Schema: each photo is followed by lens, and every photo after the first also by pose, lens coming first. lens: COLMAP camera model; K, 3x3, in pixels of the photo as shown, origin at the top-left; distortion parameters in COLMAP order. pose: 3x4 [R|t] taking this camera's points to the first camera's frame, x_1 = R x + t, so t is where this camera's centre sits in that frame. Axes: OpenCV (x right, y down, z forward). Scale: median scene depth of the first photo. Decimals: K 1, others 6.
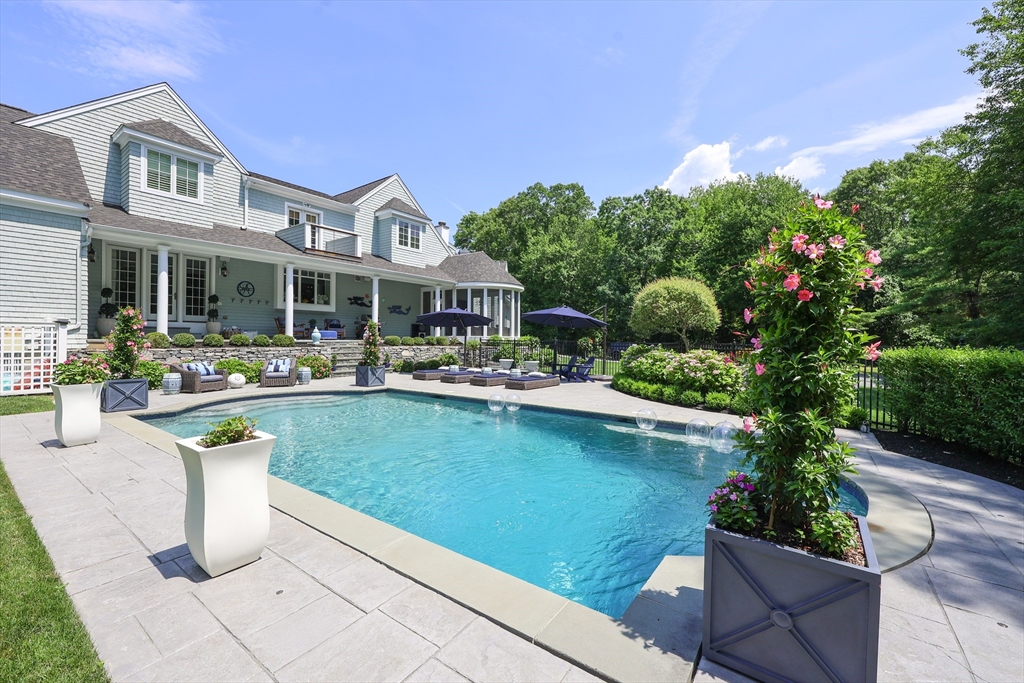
lens RADIAL K [[420.0, 0, 508.9], [0, 420.0, 340.9], [0, 0, 1]] dist [-0.001047, -0.000424]
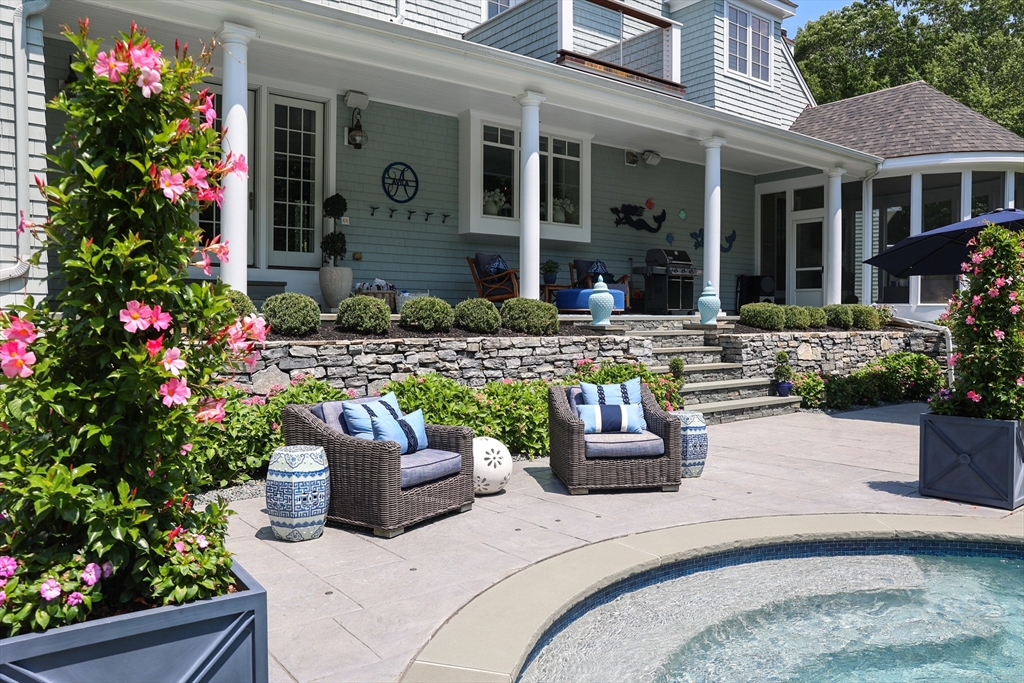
lens RADIAL K [[750.0, 0, 514.0], [0, 750.0, 335.5], [0, 0, 1]] dist [-0.048413, 0.010592]
pose [[0.959073, 0.002083, -0.283151, -0.357457], [0.003596, 0.999803, 0.019536, 0.003259], [0.283136, -0.019755, 0.958876, 0.398528]]
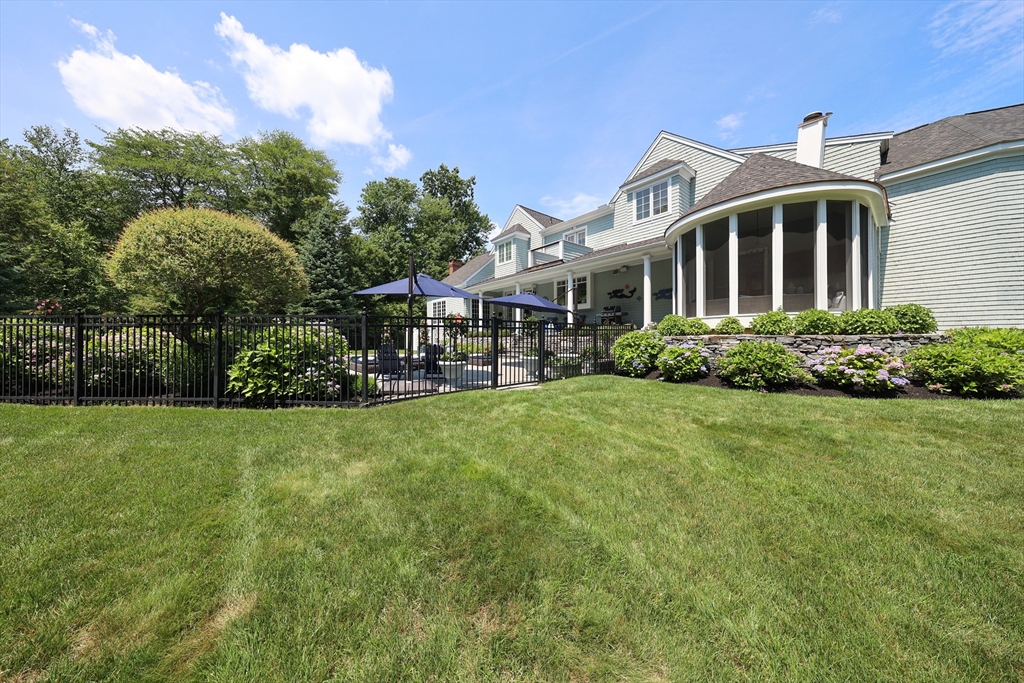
lens RADIAL K [[322.4, 0, 513.1], [0, 322.4, 337.1], [0, 0, 1]] dist [0.000094, 0.000000]
pose [[-0.284781, -0.007002, -0.958567, 0.616510], [-0.007671, 0.999958, -0.005025, 0.021726], [0.958562, 0.005922, -0.284823, 1.314094]]
